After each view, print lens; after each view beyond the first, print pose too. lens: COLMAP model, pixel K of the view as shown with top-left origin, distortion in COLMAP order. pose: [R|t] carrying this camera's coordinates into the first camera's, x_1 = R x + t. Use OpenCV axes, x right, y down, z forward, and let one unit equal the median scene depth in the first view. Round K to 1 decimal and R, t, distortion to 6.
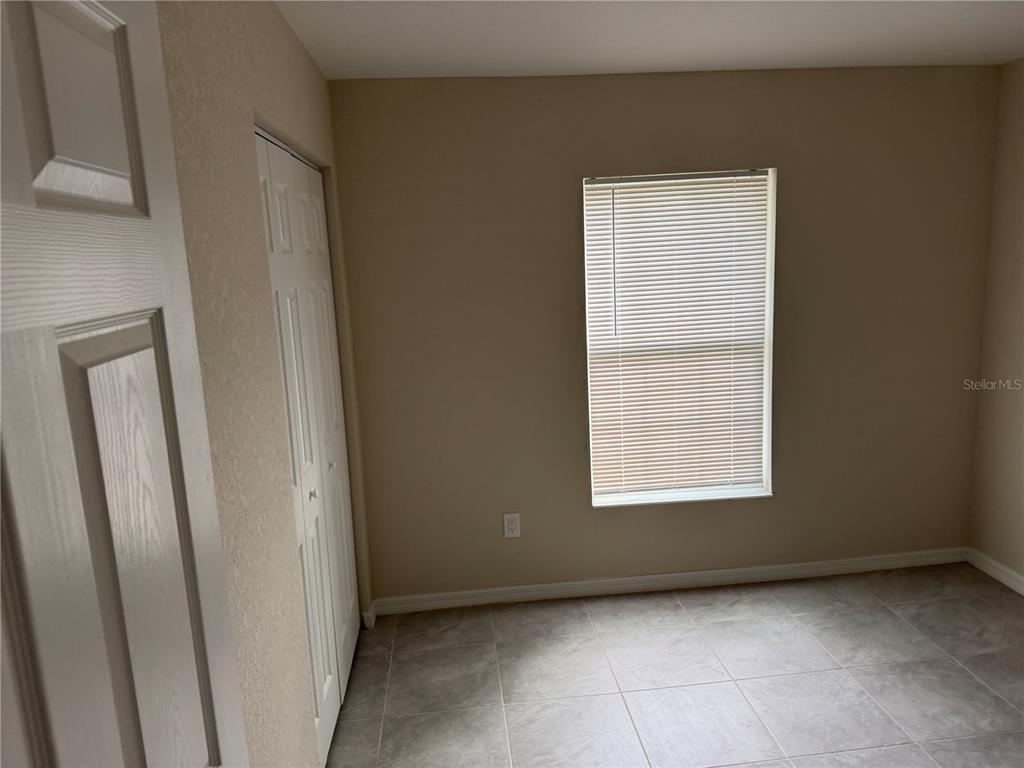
lens RADIAL K [[735.4, 0, 515.2], [0, 735.4, 382.9], [0, 0, 1]] dist [0.026701, -0.029083]
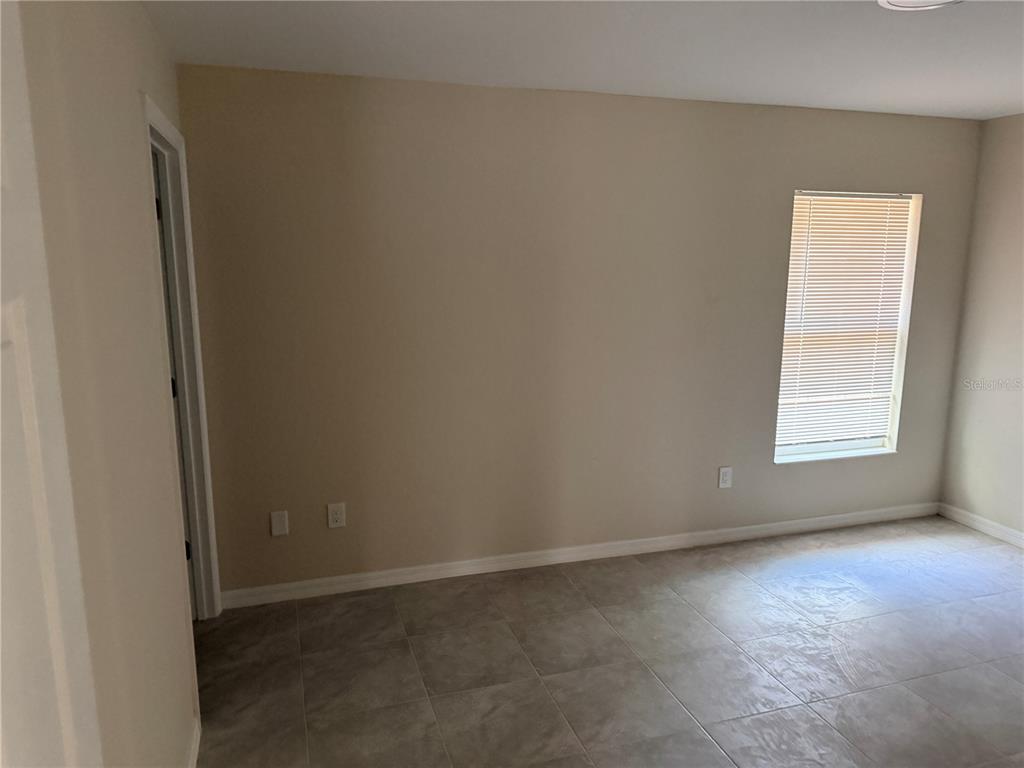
lens RADIAL K [[735.4, 0, 510.0], [0, 735.4, 381.1], [0, 0, 1]] dist [0.026701, -0.029083]
pose [[0.970359, 0.017451, 0.241036, -0.627008], [-0.020617, 0.999731, 0.010621, 0.031614], [-0.240786, -0.015275, 0.970458, -0.071451]]
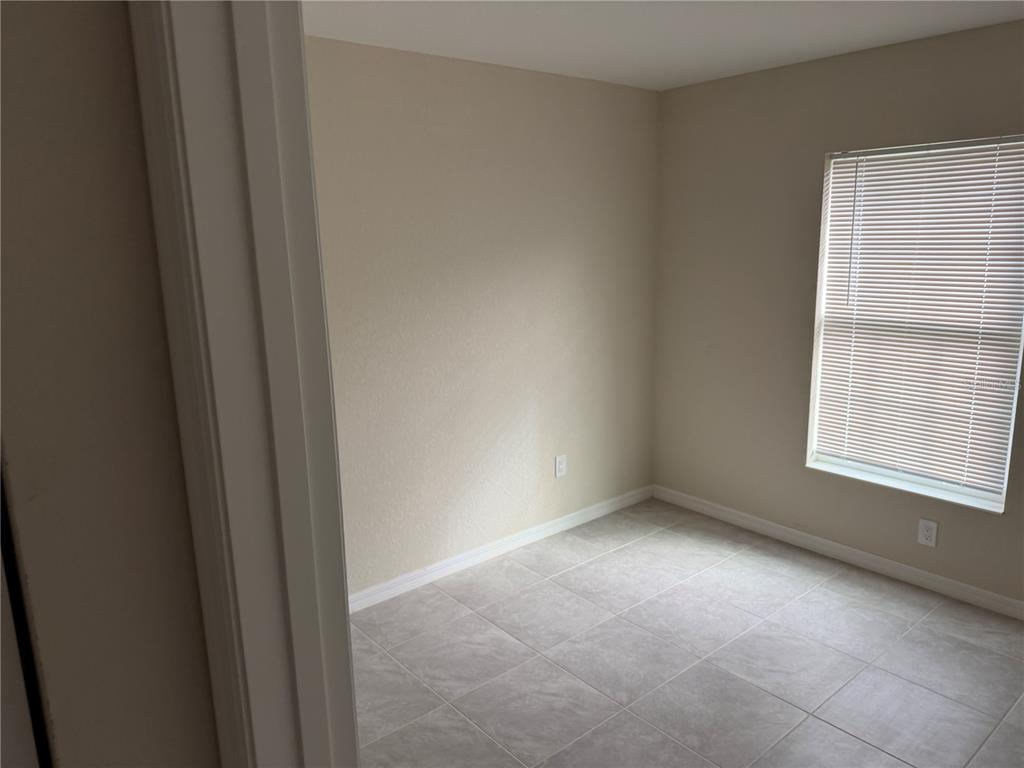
lens RADIAL K [[735.4, 0, 518.0], [0, 735.4, 384.2], [0, 0, 1]] dist [0.026701, -0.029083]
pose [[0.575114, 0.205903, -0.791737, 0.724221], [-0.148357, 0.978010, 0.146580, -0.042330], [0.804508, 0.033160, 0.593015, 0.024438]]
